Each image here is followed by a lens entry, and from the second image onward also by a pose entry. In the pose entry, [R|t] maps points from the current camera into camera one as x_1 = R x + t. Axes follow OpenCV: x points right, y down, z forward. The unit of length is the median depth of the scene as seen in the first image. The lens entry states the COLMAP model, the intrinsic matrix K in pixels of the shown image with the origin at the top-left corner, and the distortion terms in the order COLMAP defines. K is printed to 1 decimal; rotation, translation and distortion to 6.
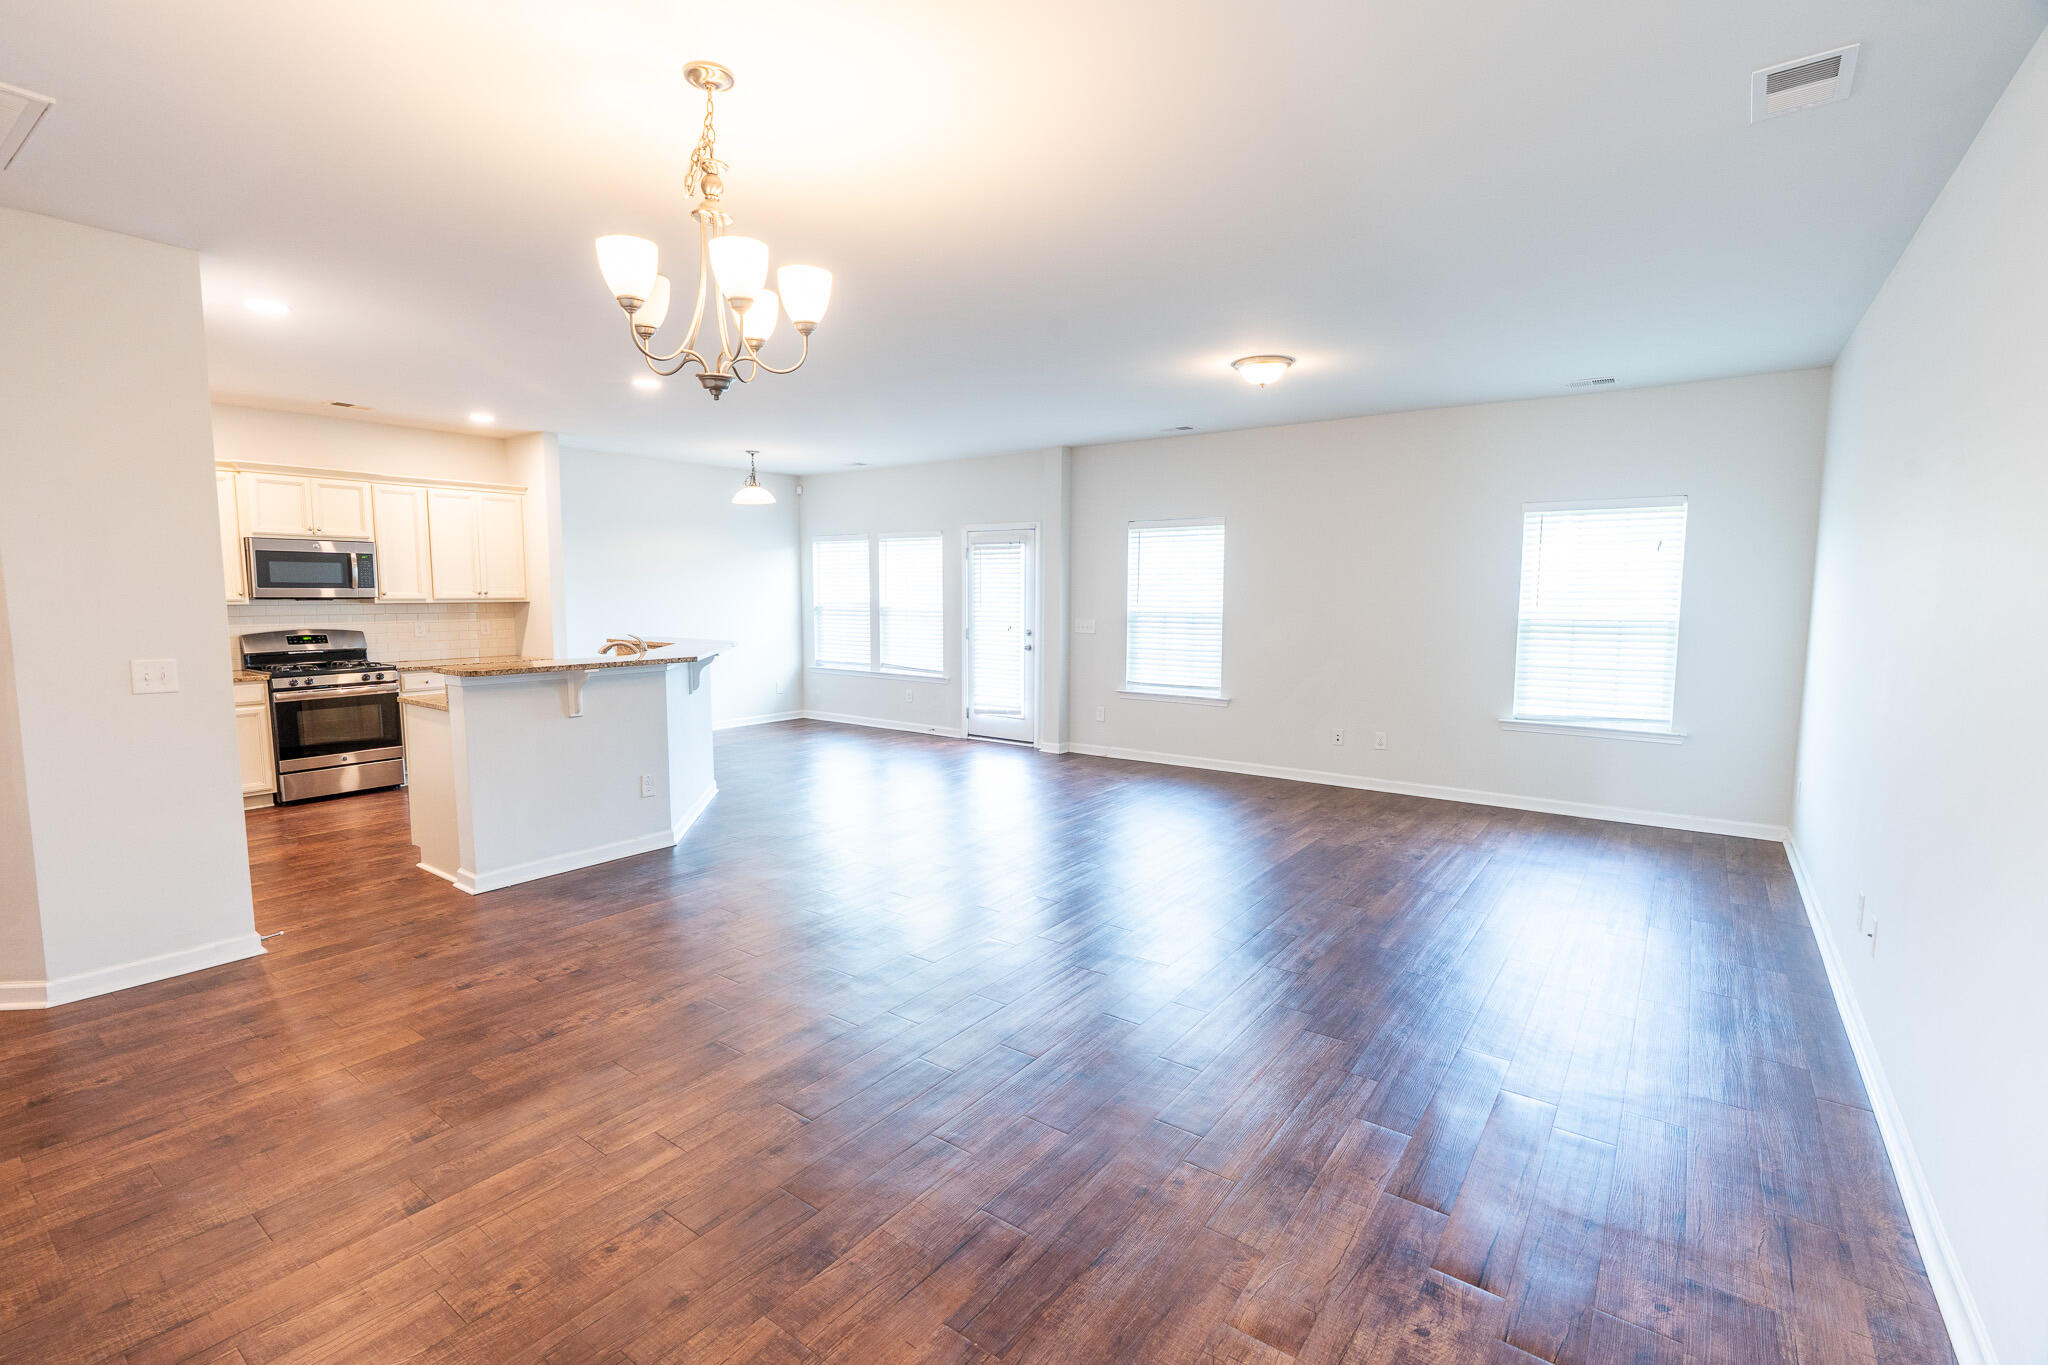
lens RADIAL K [[955.0, 0, 1033.5], [0, 955.0, 676.0], [0, 0, 1]] dist [-0.000704, -0.000070]
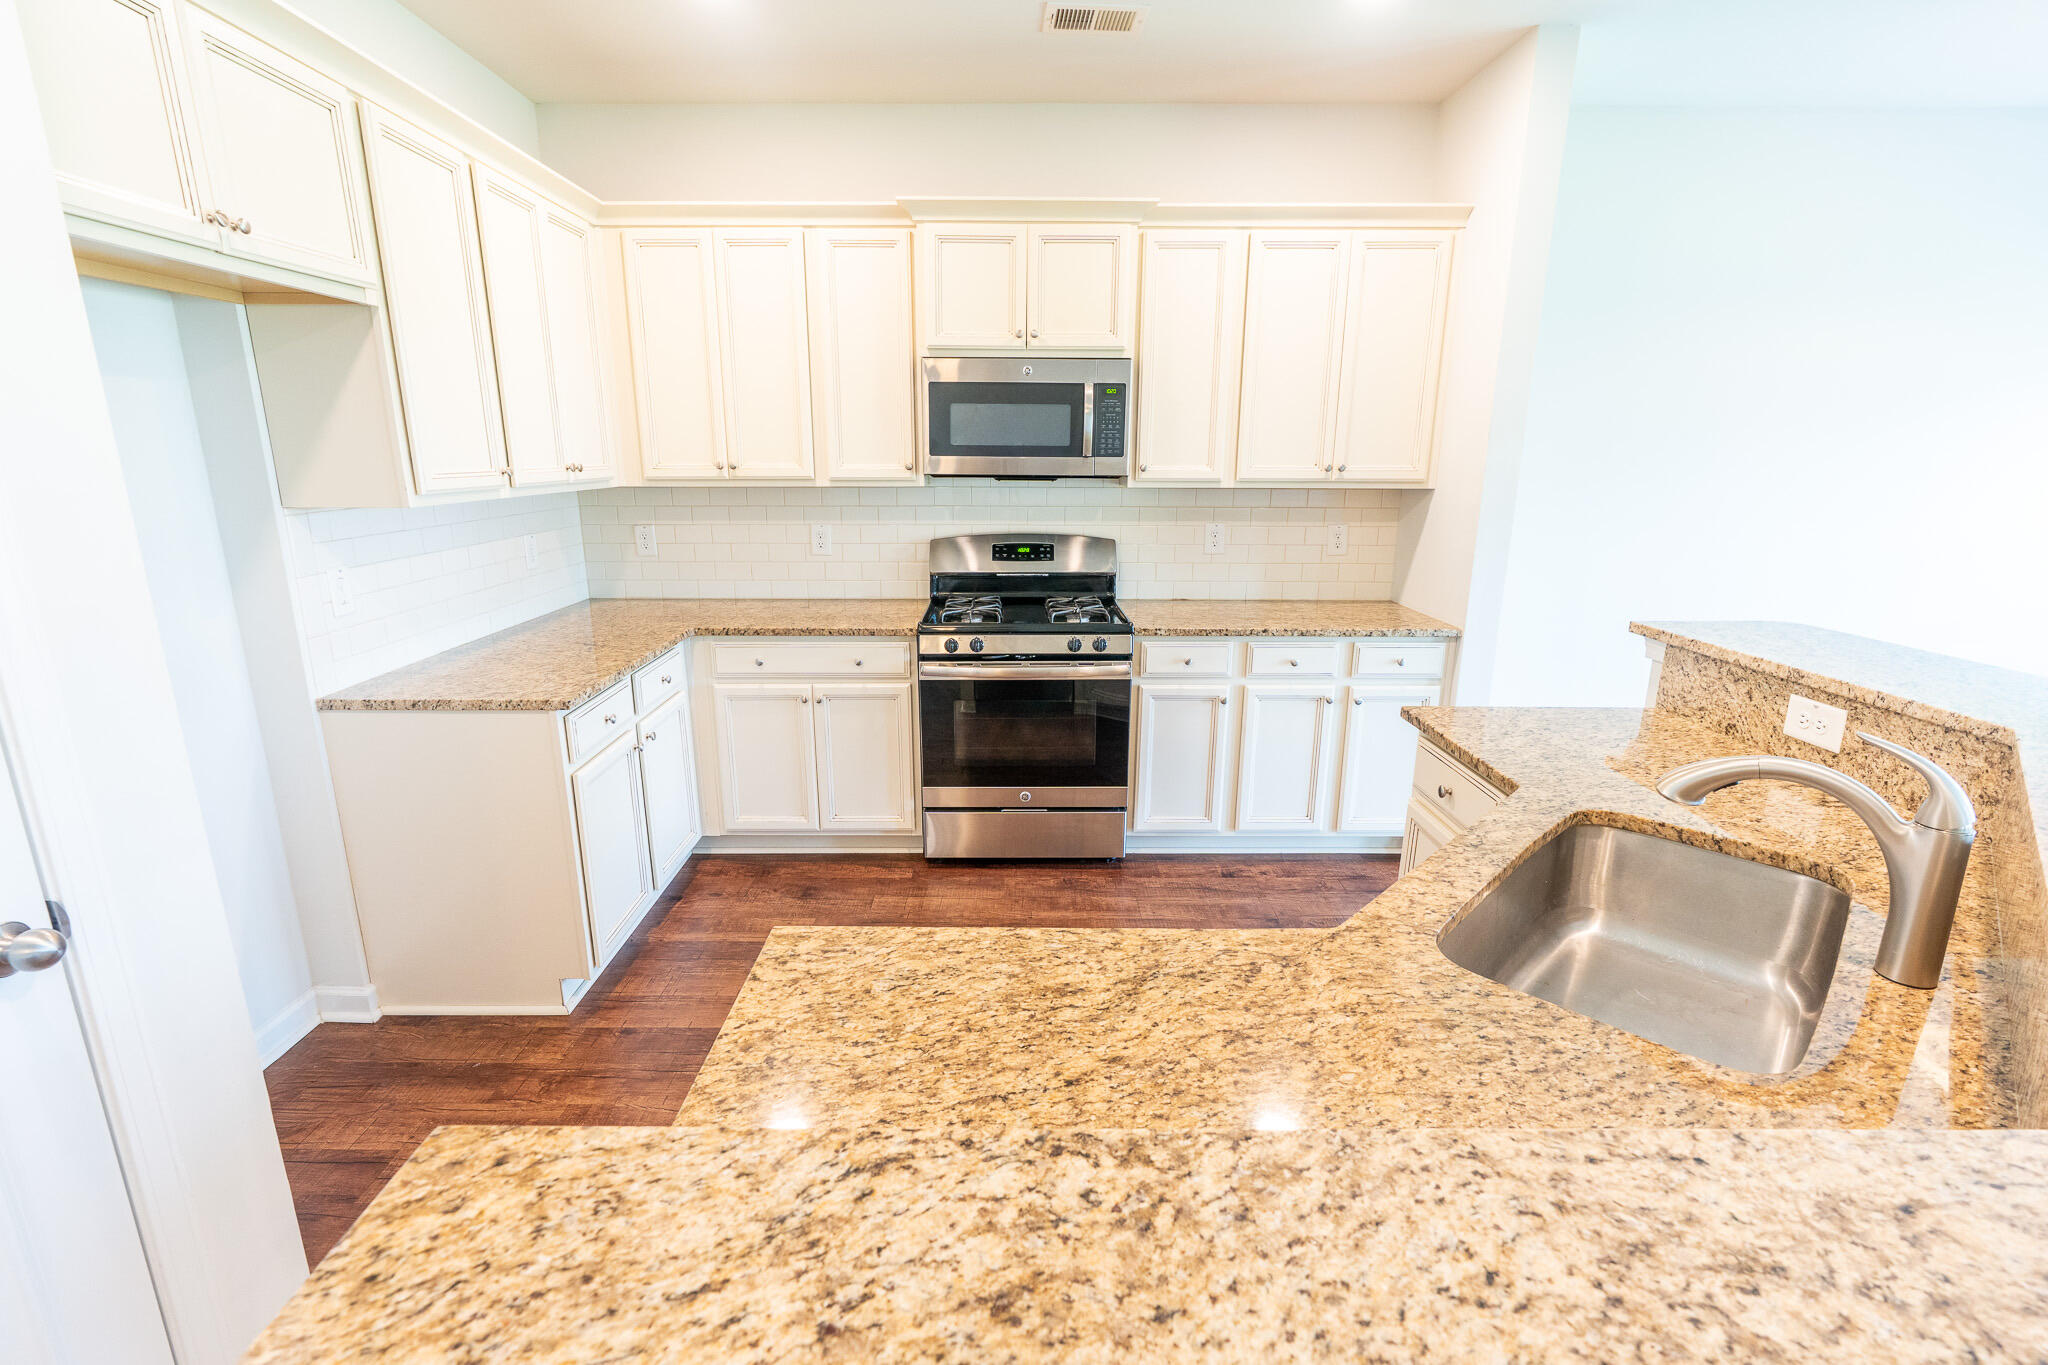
lens RADIAL K [[924.5, 0, 1011.3], [0, 924.5, 682.0], [0, 0, 1]] dist [-0.001776, 0.000043]
pose [[0.596192, 0.196080, -0.778530, -0.342073], [-0.076619, 0.979187, 0.187943, -0.065267], [0.799178, -0.052400, 0.598806, 0.679739]]
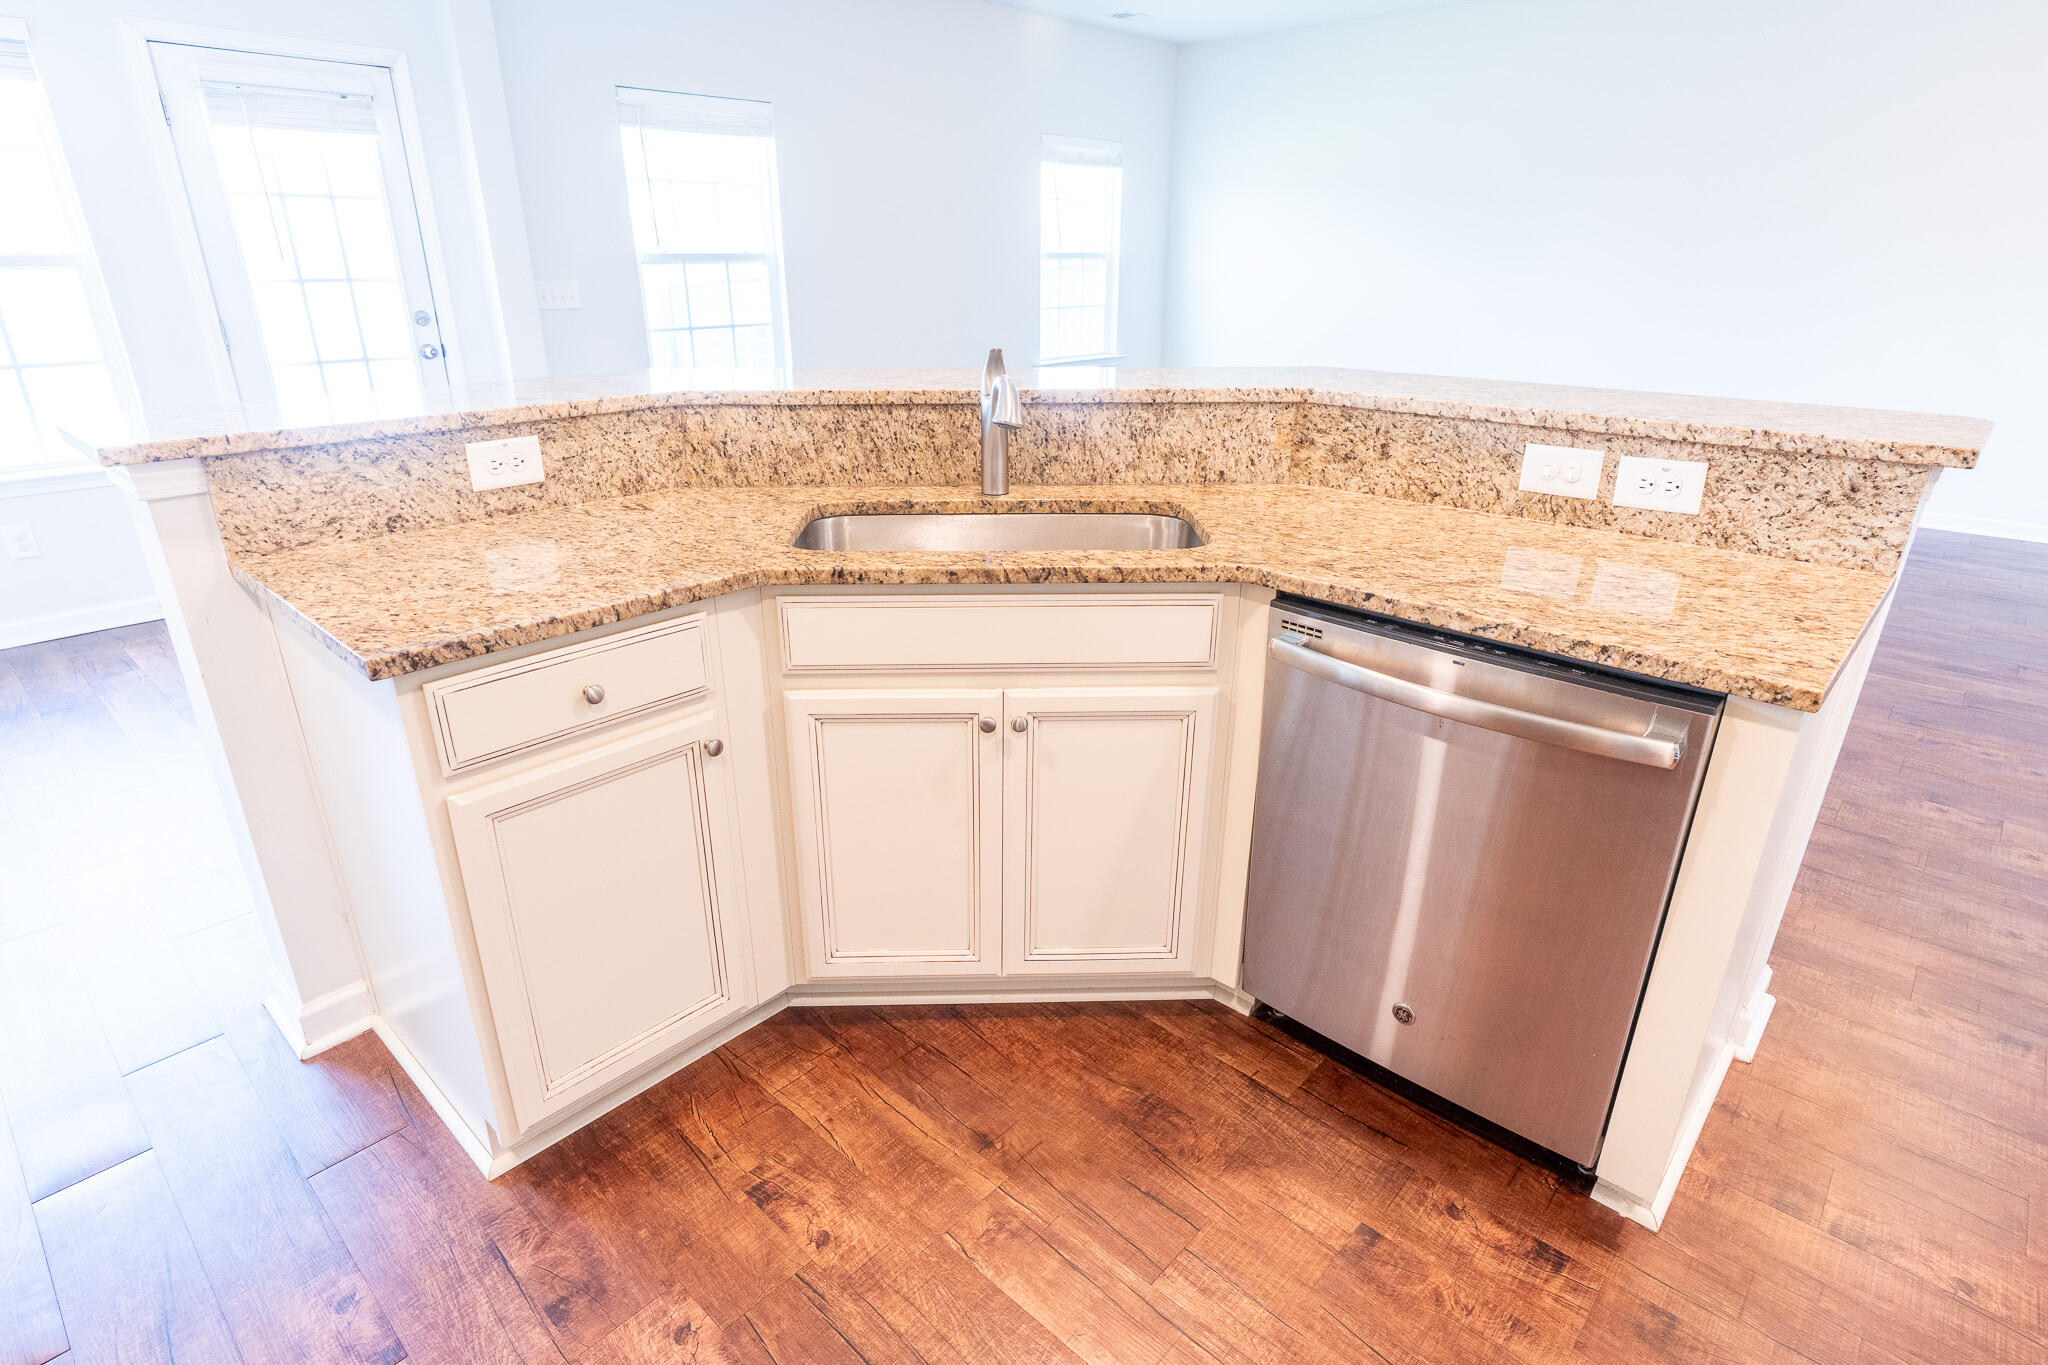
lens RADIAL K [[1056.6, 0, 1024.0], [0, 1056.6, 682.5], [0, 0, 1]] dist [-0.002271, 0.000197]
pose [[0.110547, -0.380287, 0.918238, -0.668936], [0.091612, 0.923866, 0.371589, -0.058976], [-0.989640, 0.043043, 0.136970, 0.851744]]
